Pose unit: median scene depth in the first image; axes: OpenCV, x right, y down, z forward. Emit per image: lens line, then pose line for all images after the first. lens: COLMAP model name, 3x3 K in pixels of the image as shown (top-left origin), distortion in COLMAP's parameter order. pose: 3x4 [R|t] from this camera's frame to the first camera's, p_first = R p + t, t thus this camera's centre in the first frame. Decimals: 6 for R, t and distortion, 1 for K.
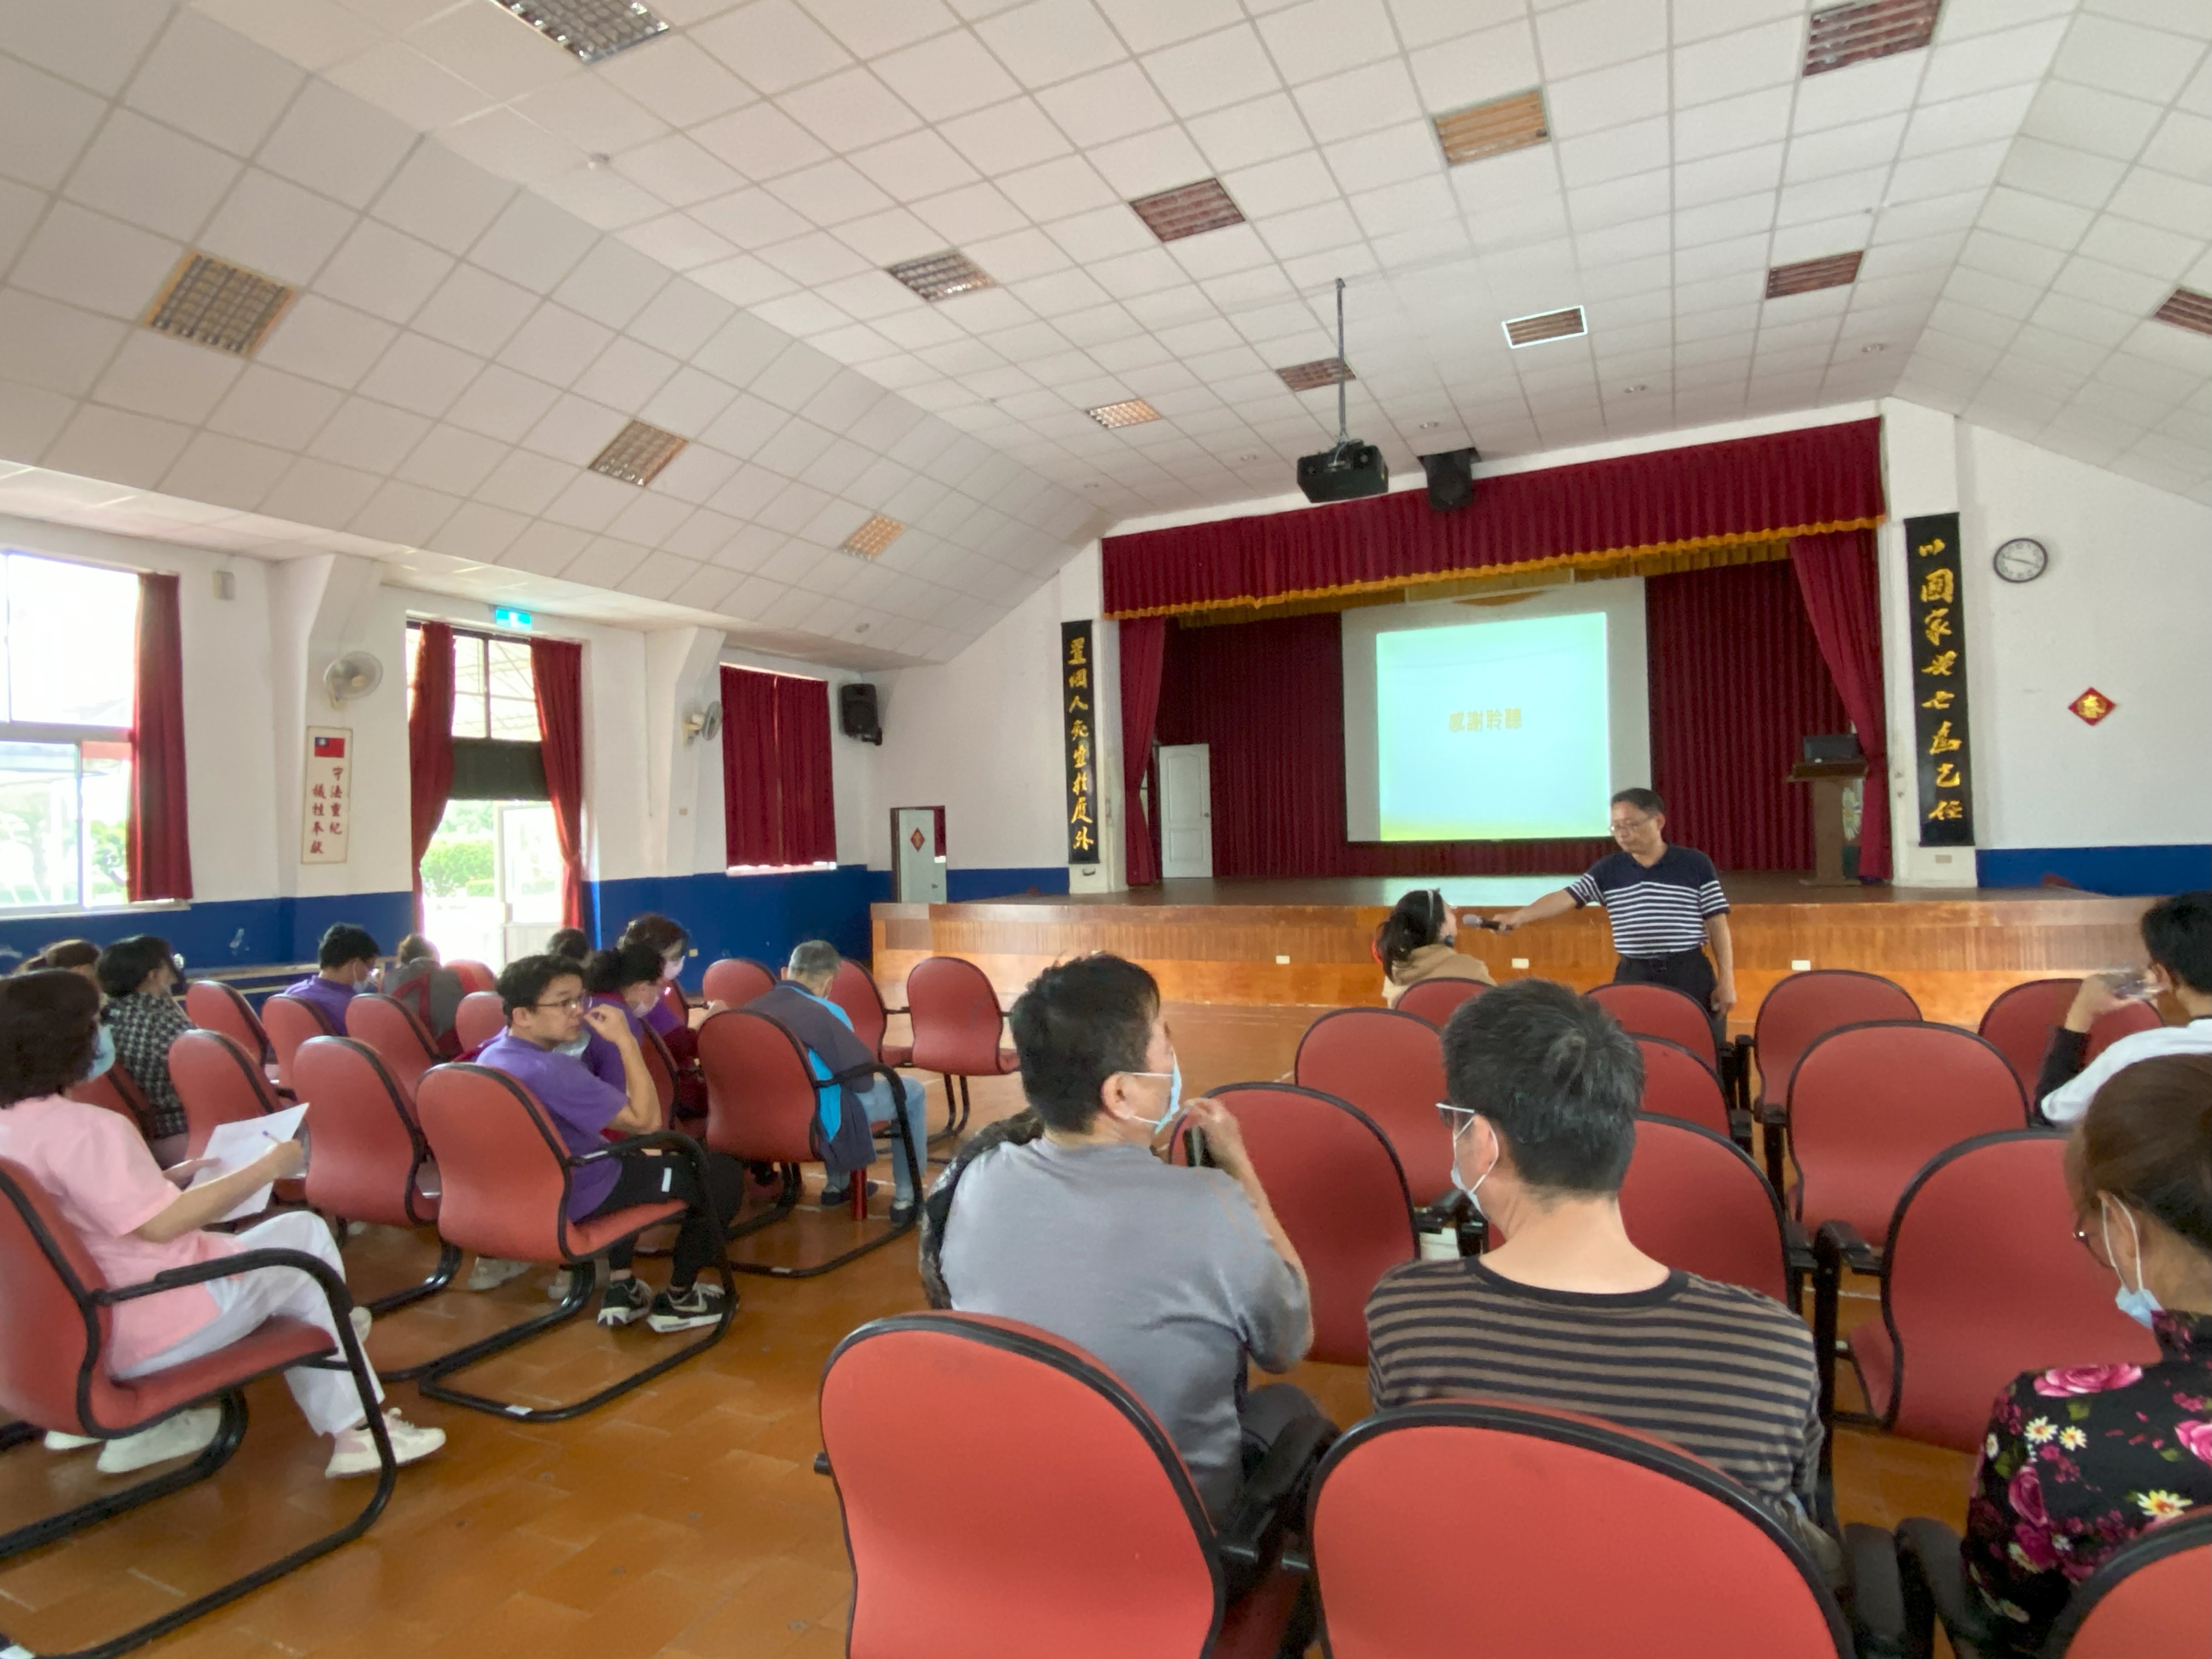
lens RADIAL K [[1176.9, 0, 1091.8], [0, 1176.9, 815.4], [0, 0, 1]] dist [0.043510, -0.047626]
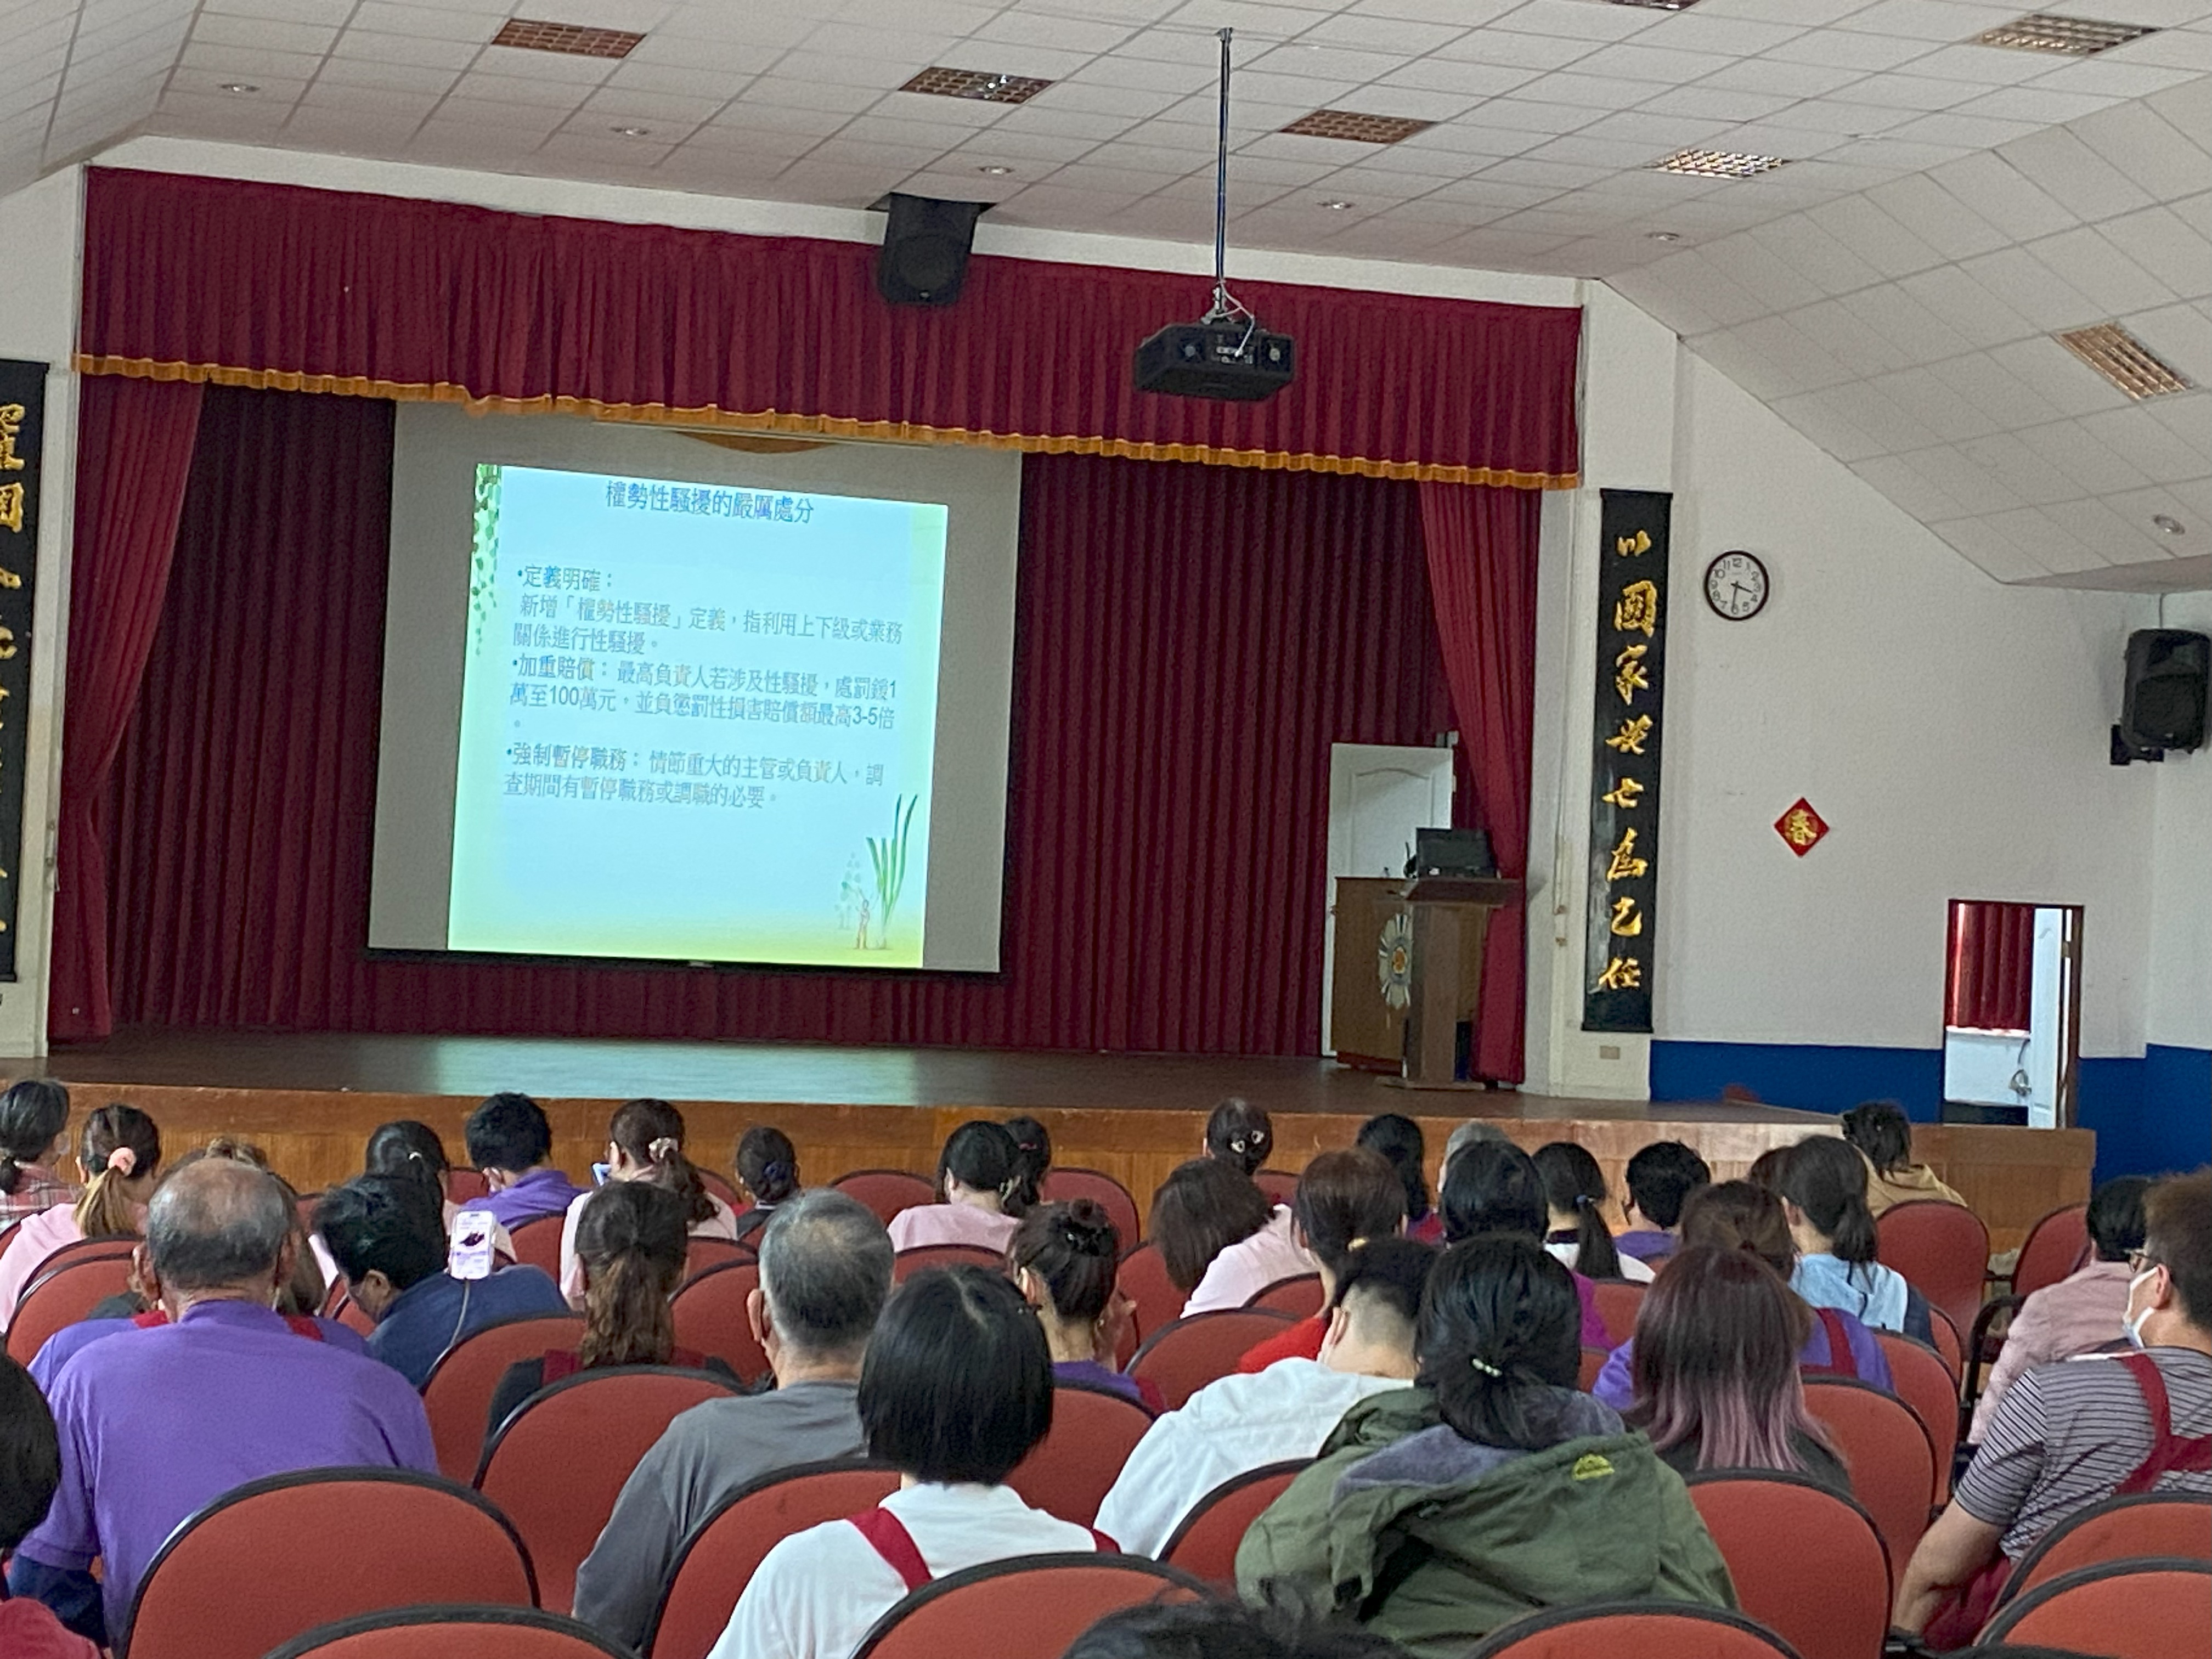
lens RADIAL K [[3955.4, 0, 1104.3], [0, 3955.4, 782.7], [0, 0, 1]] dist [0.110058, 0.143140]
pose [[0.723067, 0.083822, 0.685674, -0.871380], [-0.077180, 0.996199, -0.040394, 0.000755], [-0.686453, -0.023713, 0.726787, -0.295698]]
